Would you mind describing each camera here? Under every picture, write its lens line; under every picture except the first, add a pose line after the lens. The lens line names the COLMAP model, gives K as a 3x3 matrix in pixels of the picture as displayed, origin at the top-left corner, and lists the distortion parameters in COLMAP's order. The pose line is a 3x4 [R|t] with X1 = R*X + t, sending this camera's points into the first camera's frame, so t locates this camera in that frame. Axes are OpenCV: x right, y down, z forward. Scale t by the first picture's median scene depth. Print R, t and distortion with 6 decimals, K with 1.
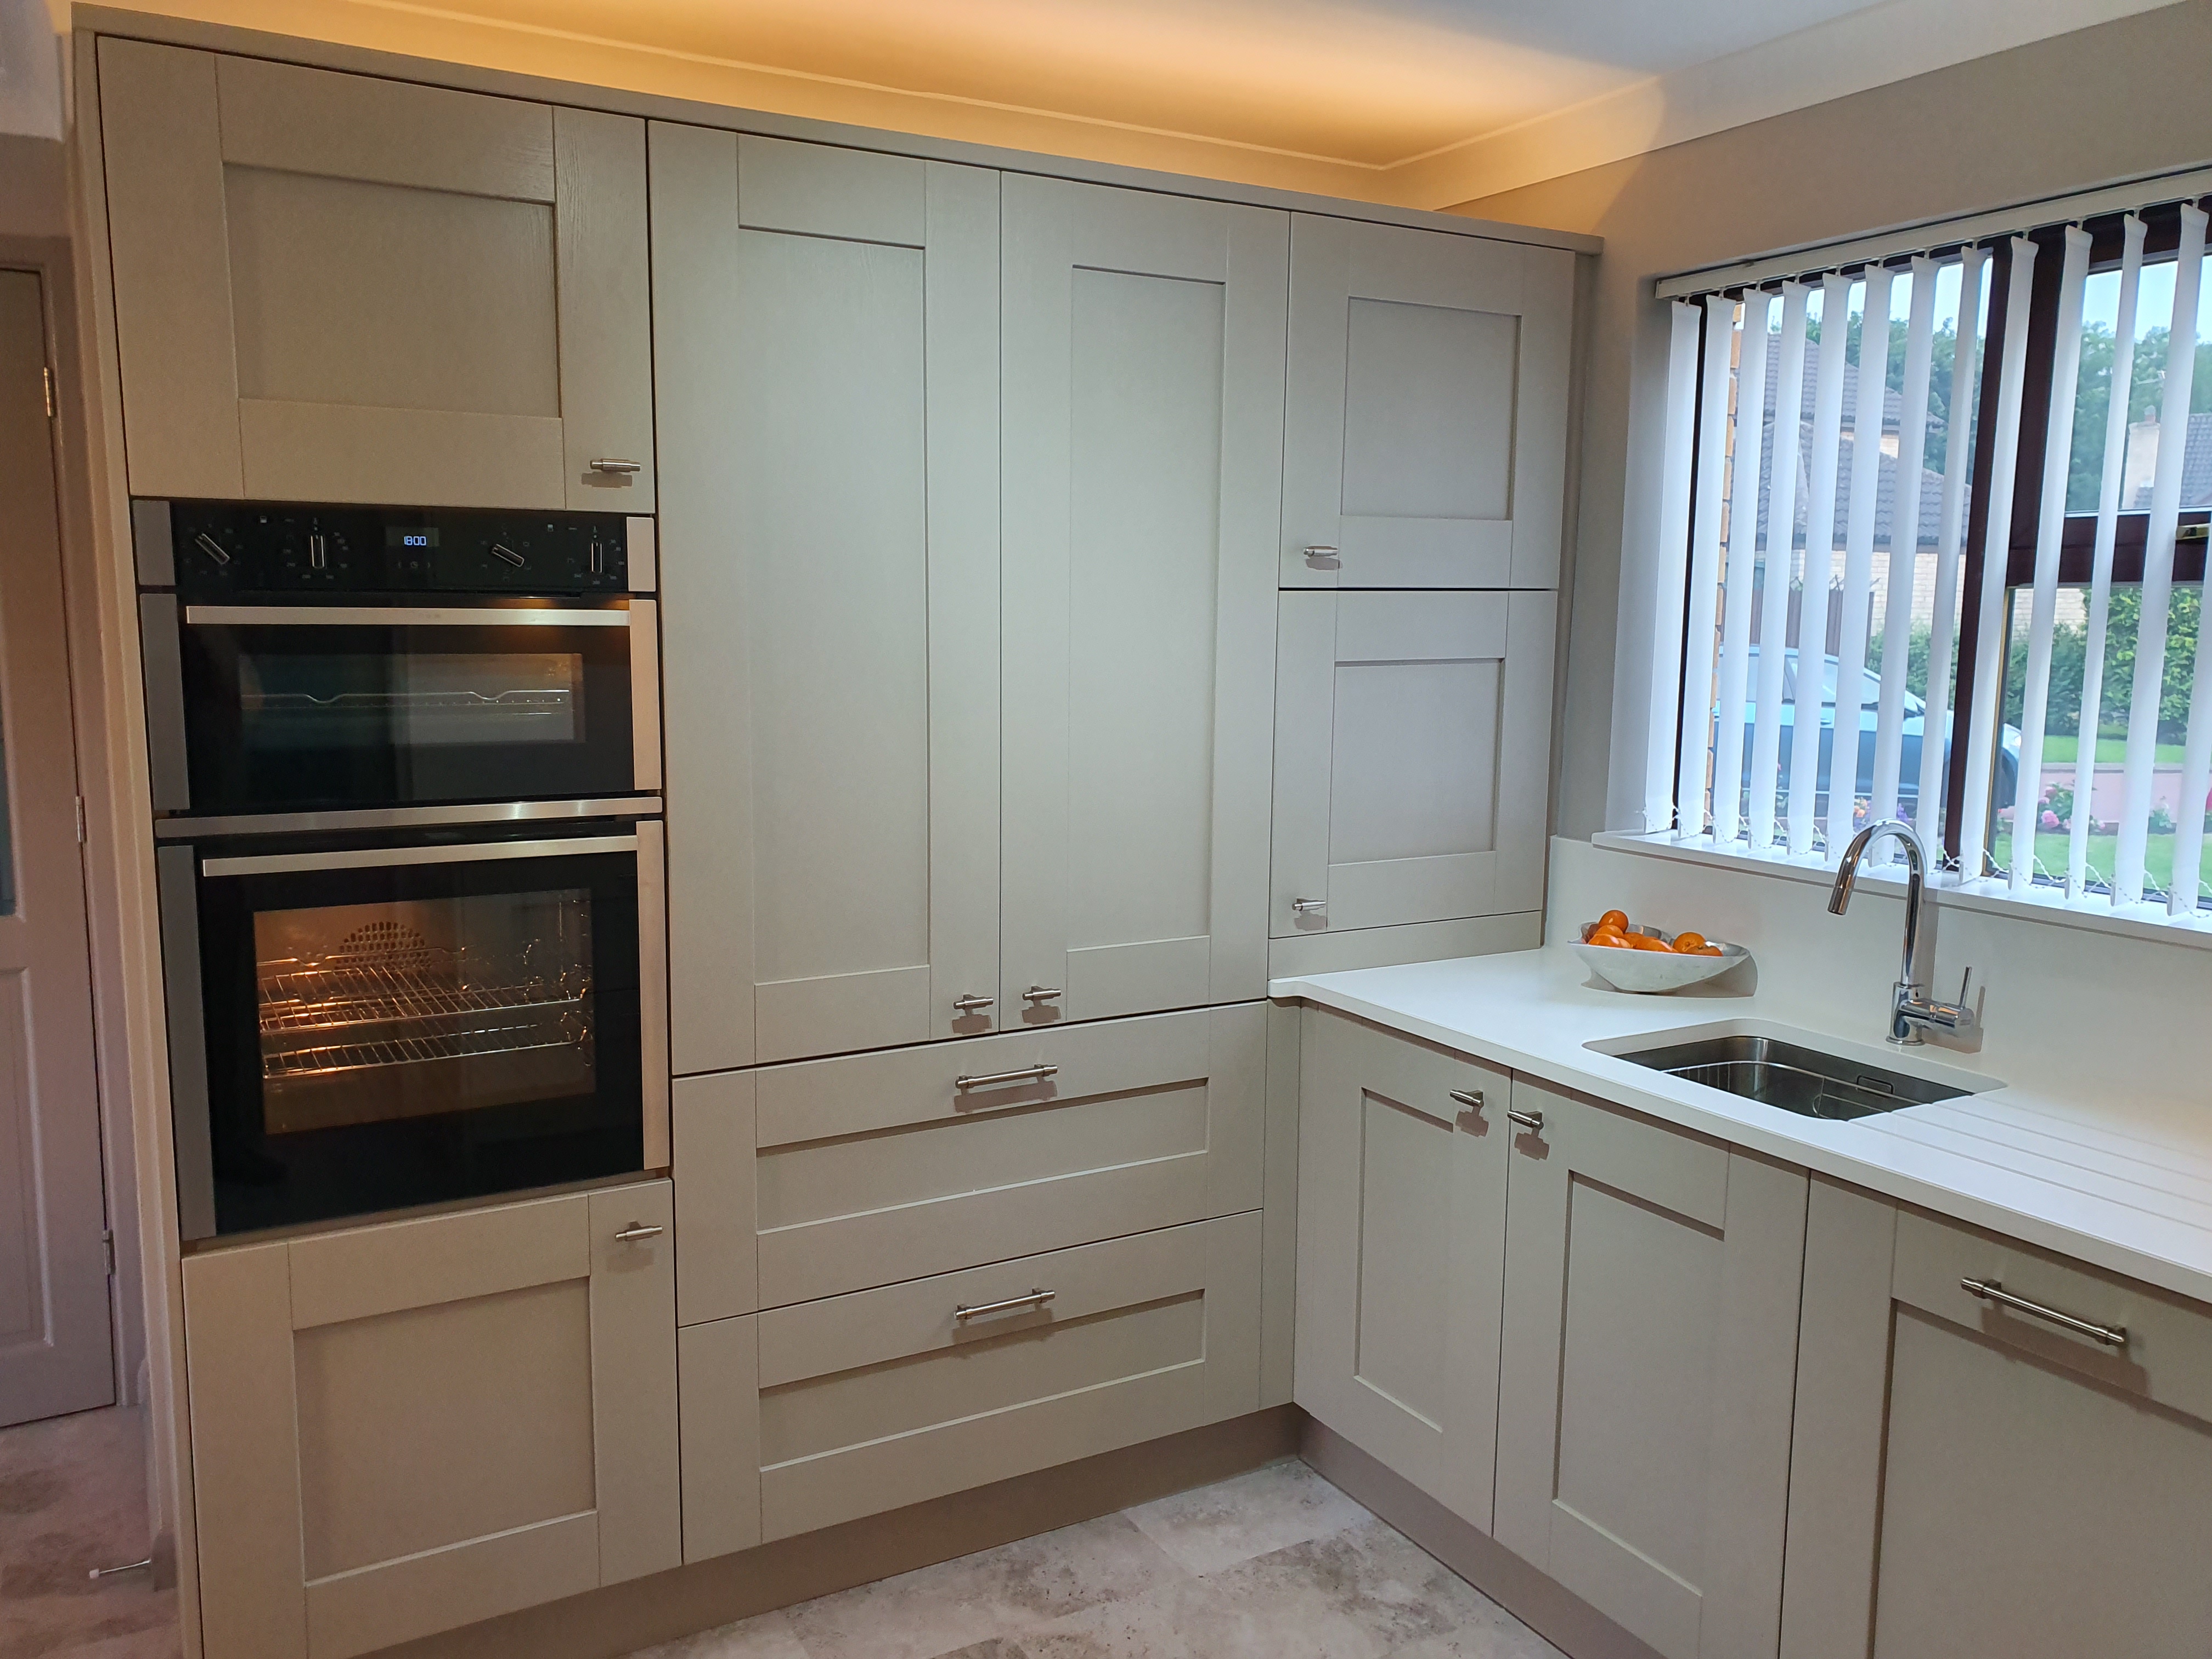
lens RADIAL K [[1724.7, 0, 1106.0], [0, 1724.7, 829.5], [0, 0, 1]] dist [0.025261, -0.010322]
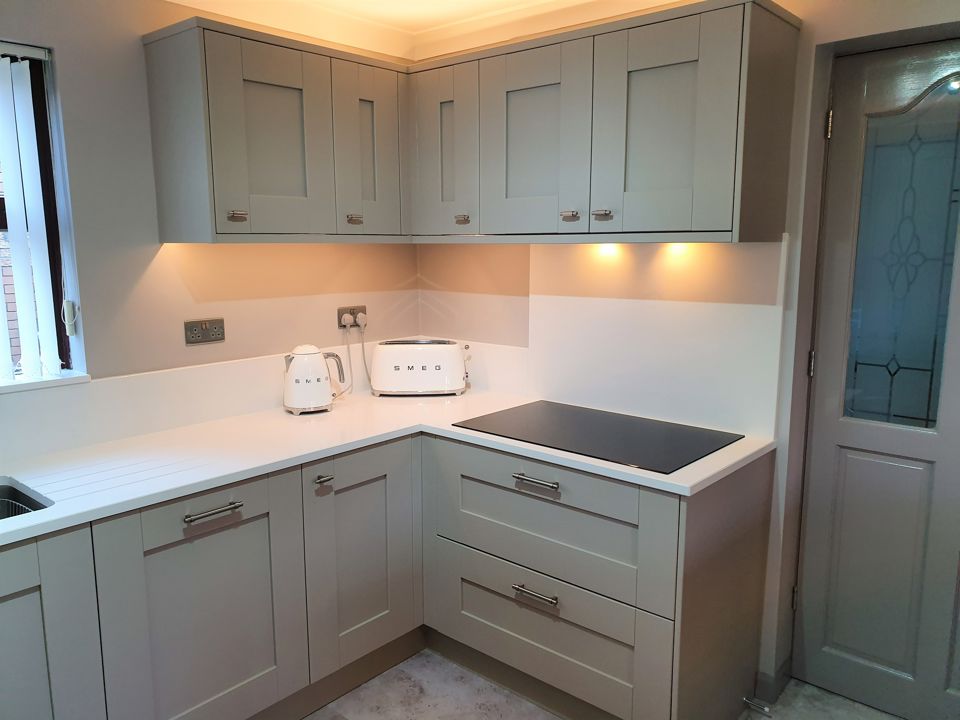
lens RADIAL K [[748.5, 0, 480.0], [0, 748.5, 360.0], [0, 0, 1]] dist [0.025261, -0.010322]
pose [[-0.319882, -0.158921, 0.934034, -0.431515], [0.127310, 0.969682, 0.208587, -0.091434], [-0.938865, 0.185635, -0.289952, 0.638688]]
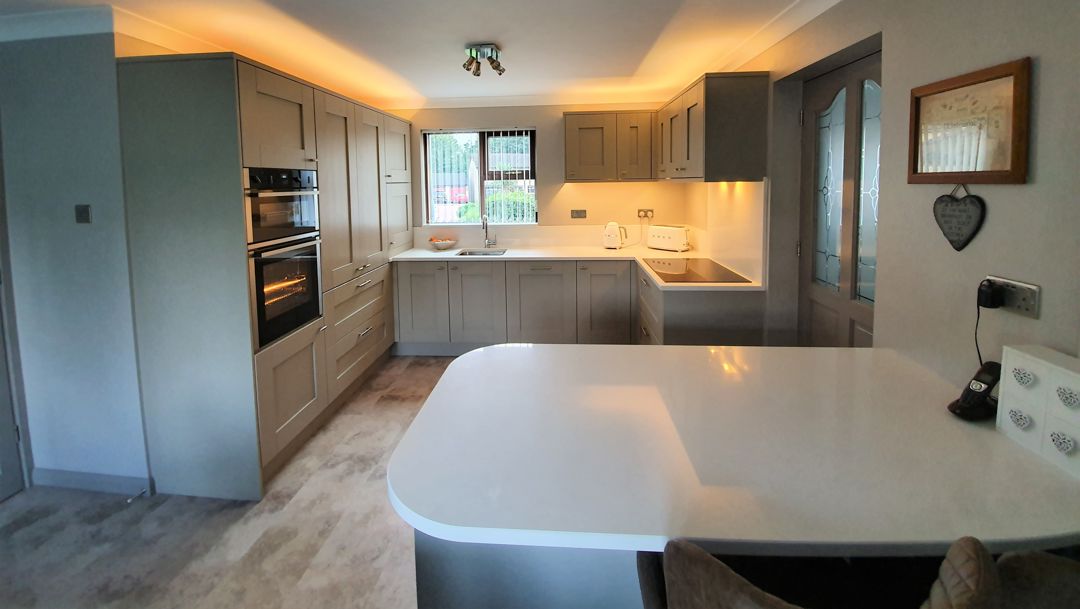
lens RADIAL K [[426.4, 0, 533.6], [0, 426.4, 206.6], [0, 0, 1]] dist [-0.000906, -0.007556]
pose [[0.555018, -0.067251, 0.829115, -0.799159], [0.131916, 0.991229, -0.007906, 0.000166], [-0.821312, 0.113762, 0.559022, -0.095372]]
